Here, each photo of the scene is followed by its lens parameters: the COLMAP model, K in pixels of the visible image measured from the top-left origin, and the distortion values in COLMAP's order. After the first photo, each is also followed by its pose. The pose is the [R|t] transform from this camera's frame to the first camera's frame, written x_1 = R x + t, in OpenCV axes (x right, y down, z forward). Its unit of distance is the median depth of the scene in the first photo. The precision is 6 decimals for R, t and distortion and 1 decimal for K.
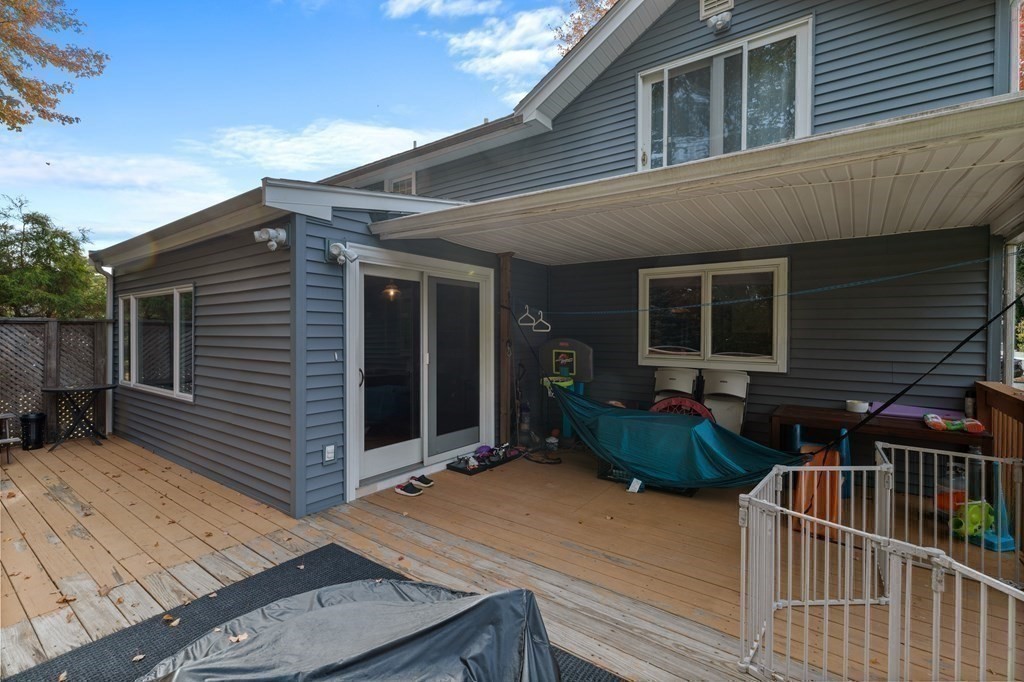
lens RADIAL K [[458.4, 0, 511.2], [0, 458.4, 334.5], [0, 0, 1]] dist [0.001496, -0.000097]
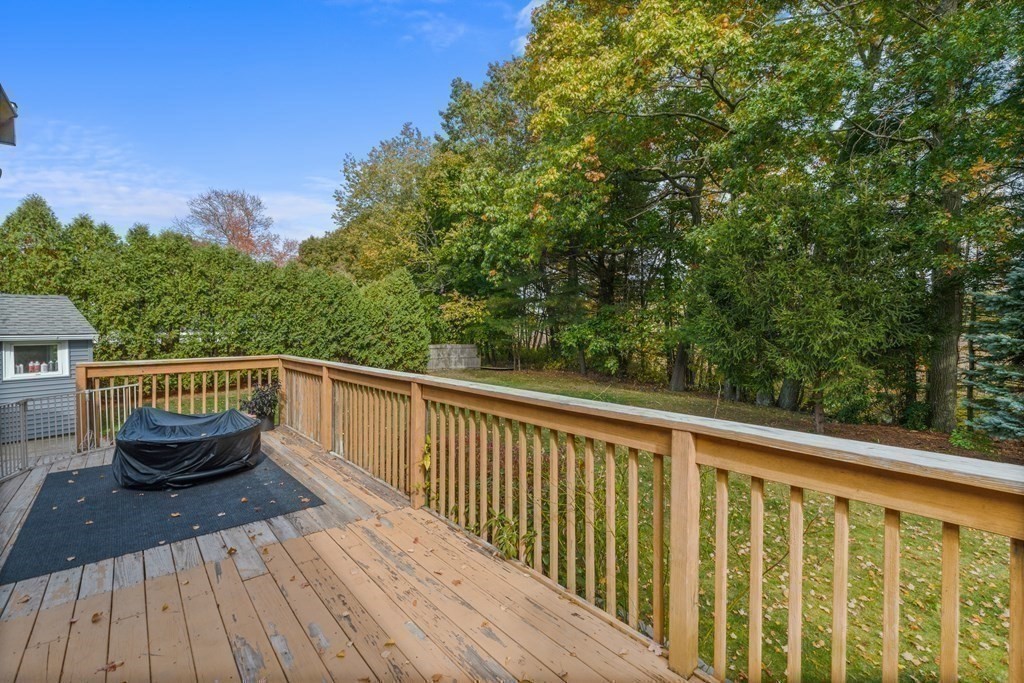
lens RADIAL K [[466.2, 0, 512.8], [0, 466.2, 324.3], [0, 0, 1]] dist [0.000534, -0.000440]
pose [[-0.970469, 0.000793, 0.241225, -1.027406], [0.001248, 0.999998, 0.001734, -0.012759], [-0.241223, 0.001984, -0.970468, 1.087535]]
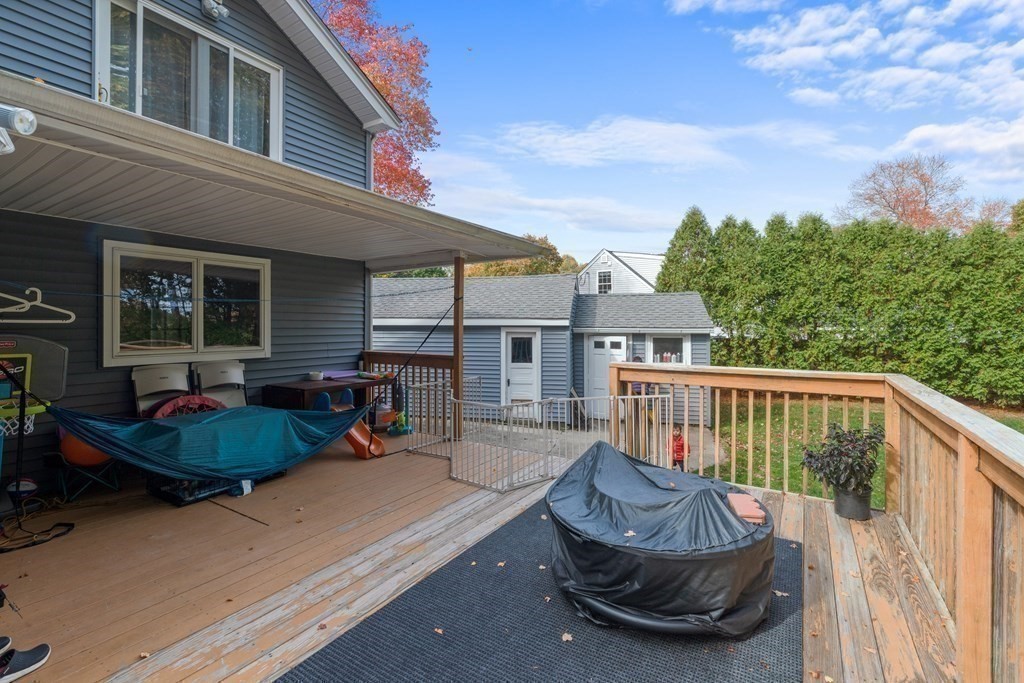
lens RADIAL K [[466.2, 0, 512.8], [0, 466.2, 324.3], [0, 0, 1]] dist [0.000534, -0.000440]
pose [[-0.071883, -0.006681, 0.997391, -0.656263], [0.006932, 0.999950, 0.007198, -0.005409], [-0.997389, 0.007431, -0.071833, 0.477605]]
